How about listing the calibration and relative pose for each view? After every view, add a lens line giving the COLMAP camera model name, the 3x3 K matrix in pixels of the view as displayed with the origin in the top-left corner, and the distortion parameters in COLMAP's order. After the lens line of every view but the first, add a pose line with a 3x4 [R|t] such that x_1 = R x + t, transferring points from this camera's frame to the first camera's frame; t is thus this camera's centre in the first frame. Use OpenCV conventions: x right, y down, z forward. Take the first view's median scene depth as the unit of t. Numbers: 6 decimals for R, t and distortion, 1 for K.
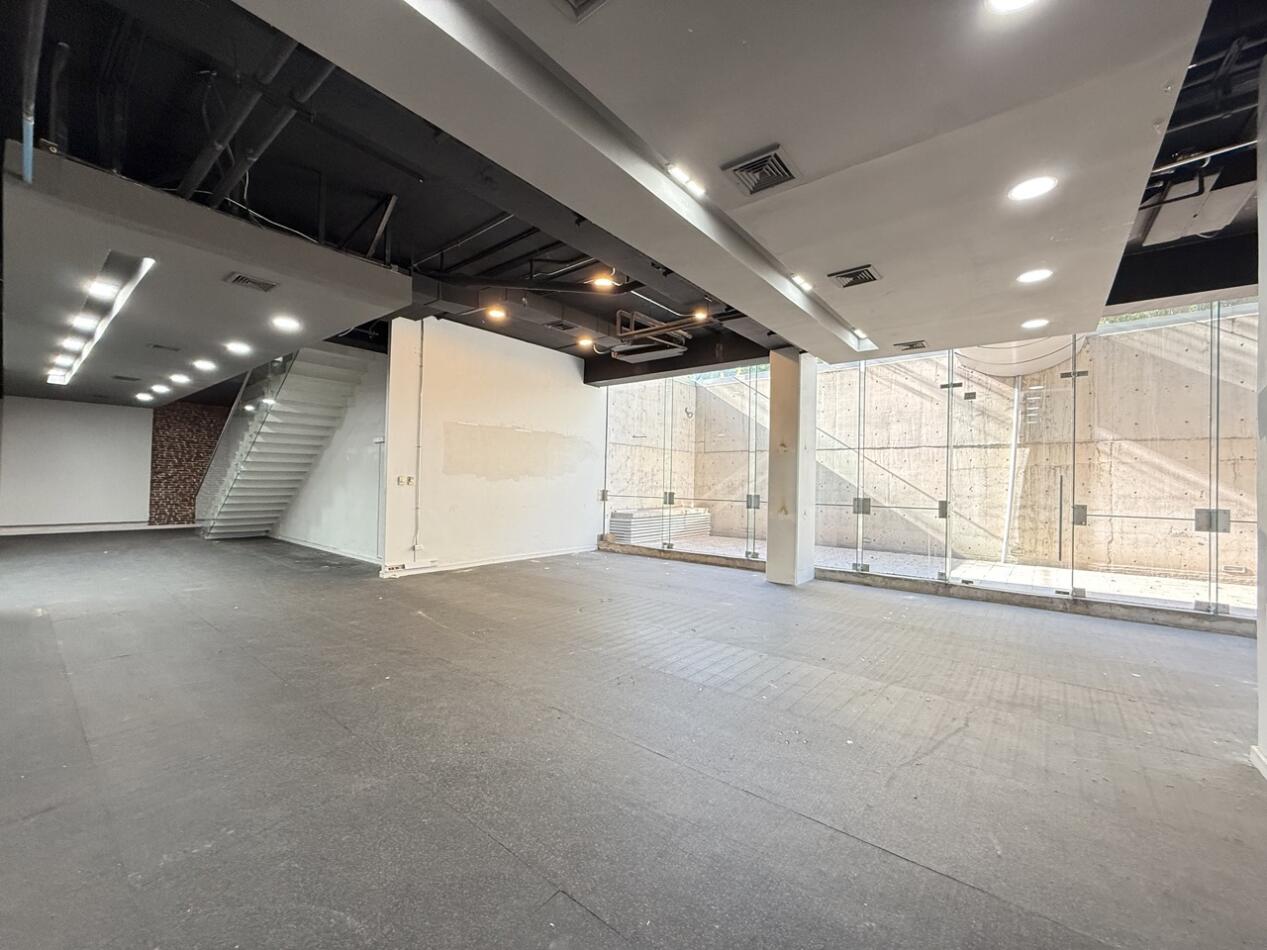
lens RADIAL K [[505.2, 0, 632.1], [0, 505.2, 476.3], [0, 0, 1]] dist [-0.000279, -0.000009]
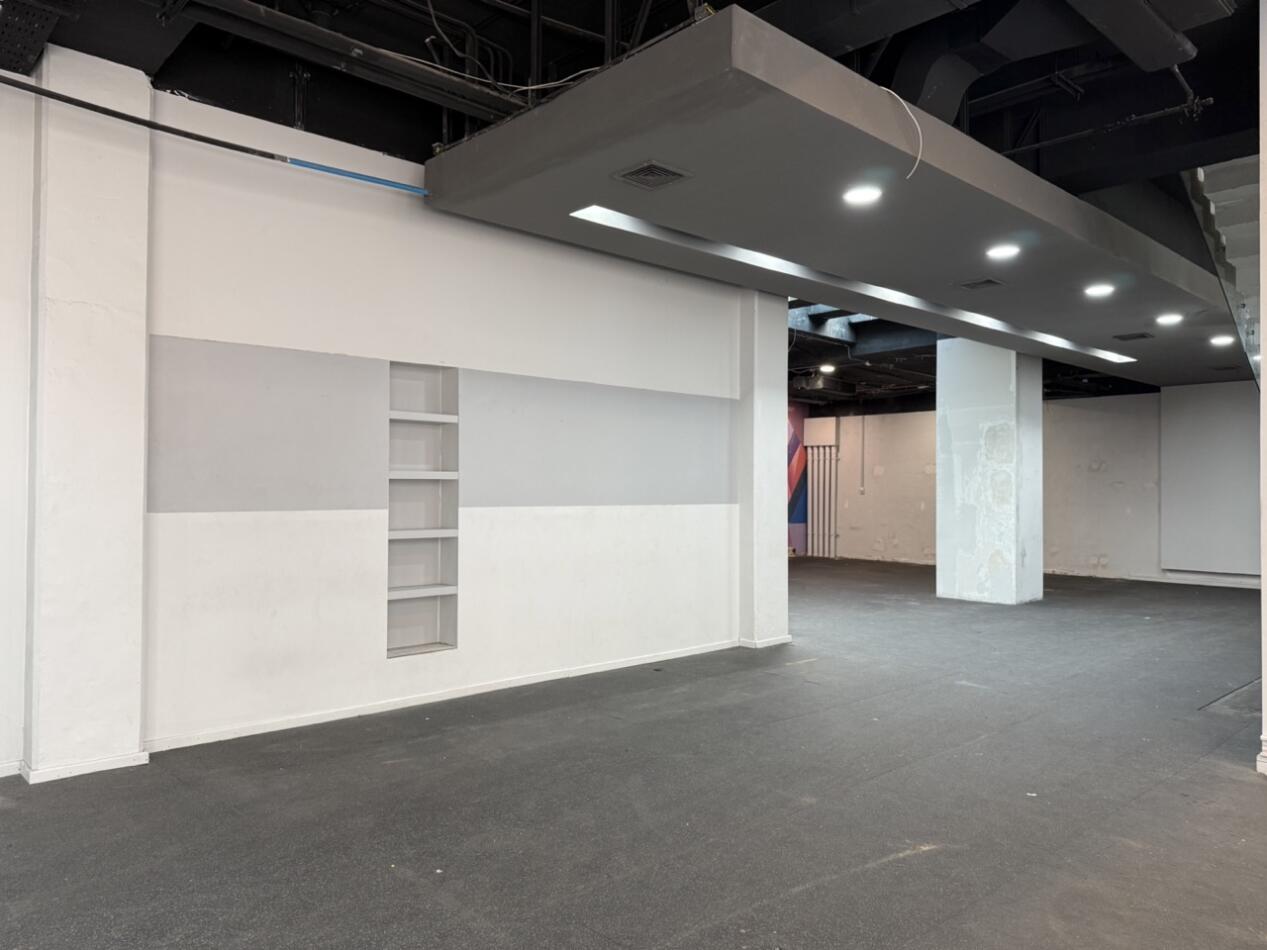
lens RADIAL K [[897.7, 0, 632.6], [0, 897.7, 478.4], [0, 0, 1]] dist [-0.005369, -0.000742]
pose [[-0.147741, -0.032293, -0.988499, 0.366511], [0.004577, 0.999434, -0.033334, 0.030657], [0.989015, -0.009450, -0.147510, 1.233536]]
